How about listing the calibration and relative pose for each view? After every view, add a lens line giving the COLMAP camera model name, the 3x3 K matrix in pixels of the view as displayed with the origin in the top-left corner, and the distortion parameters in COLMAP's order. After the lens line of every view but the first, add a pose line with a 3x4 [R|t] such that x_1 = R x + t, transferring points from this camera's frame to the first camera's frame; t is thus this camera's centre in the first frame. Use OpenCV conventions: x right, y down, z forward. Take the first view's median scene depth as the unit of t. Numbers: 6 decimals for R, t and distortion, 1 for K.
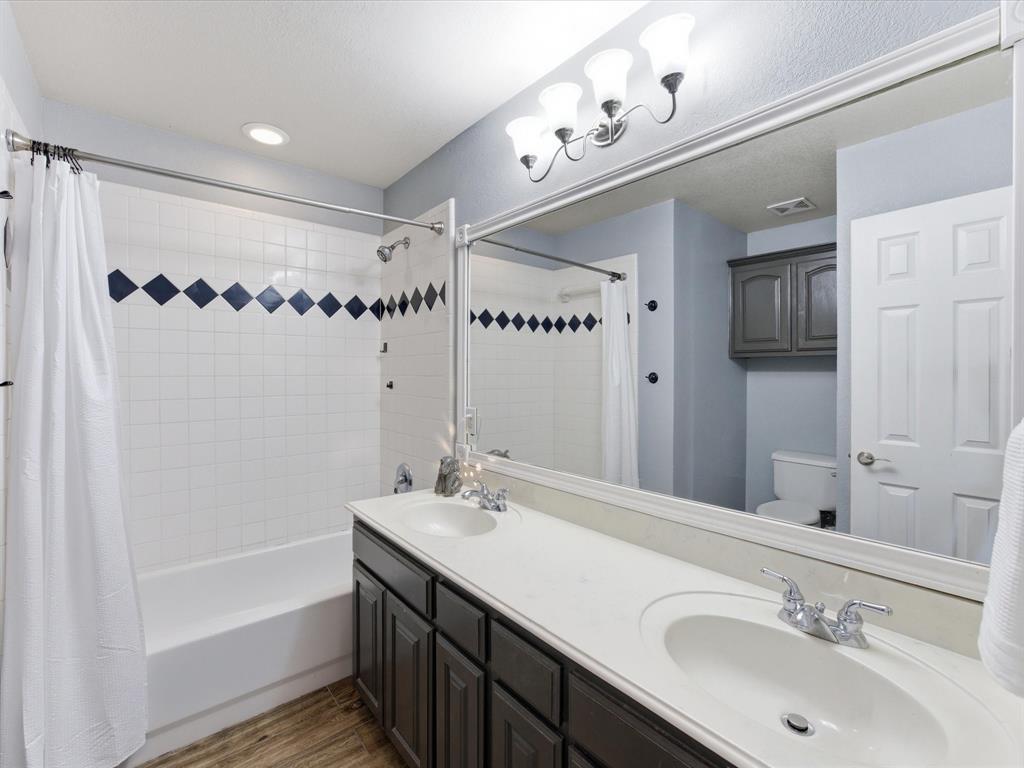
lens RADIAL K [[463.1, 0, 511.5], [0, 463.1, 375.6], [0, 0, 1]] dist [-0.022528, 0.008165]
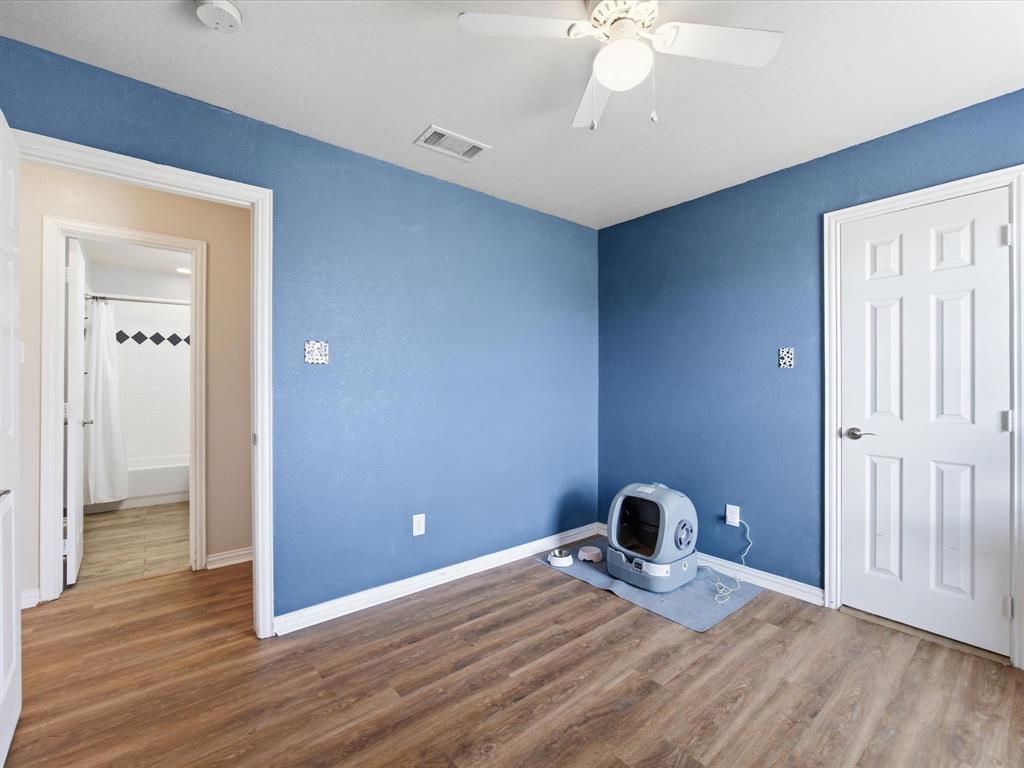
lens RADIAL K [[463.1, 0, 518.9], [0, 463.1, 382.4], [0, 0, 1]] dist [-0.022528, 0.008165]
pose [[0.999917, -0.005440, -0.011674, 1.443431], [0.005260, 0.999867, -0.015438, 0.106748], [0.011757, 0.015375, 0.999813, -1.582130]]
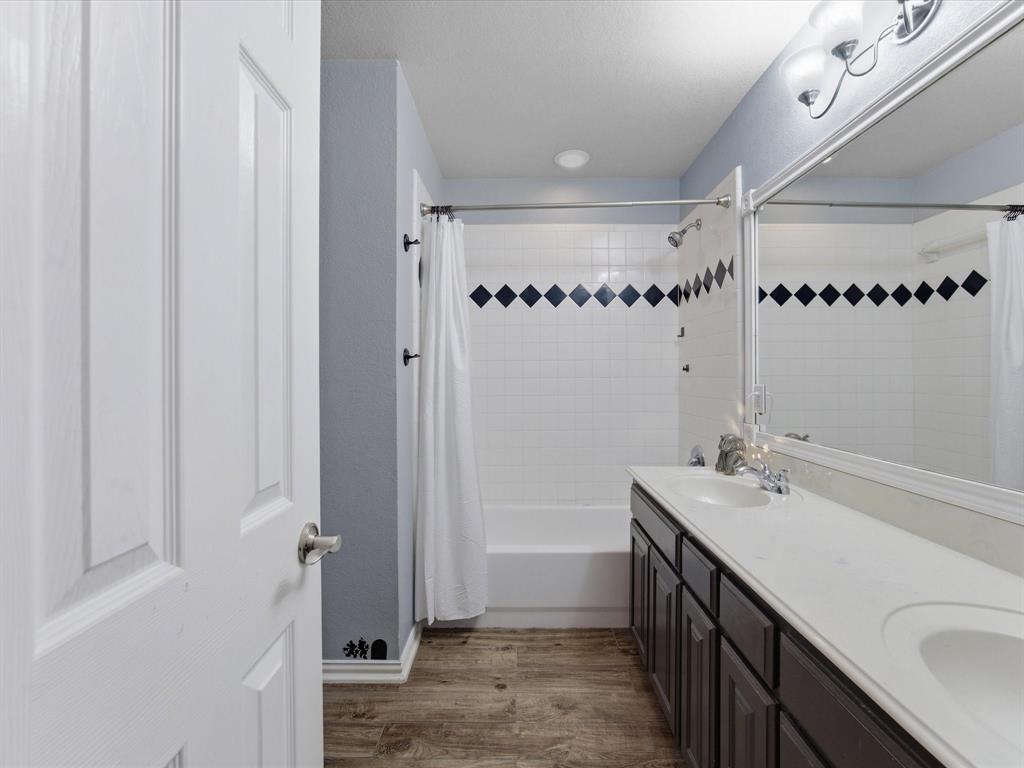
lens RADIAL K [[463.1, 0, 508.7], [0, 463.1, 375.6], [0, 0, 1]] dist [-0.022528, 0.008165]
pose [[0.758149, -0.004402, -0.652066, 0.153301], [-0.000907, 0.999969, -0.007805, 0.066920], [0.652081, 0.006509, 0.758122, -0.031804]]
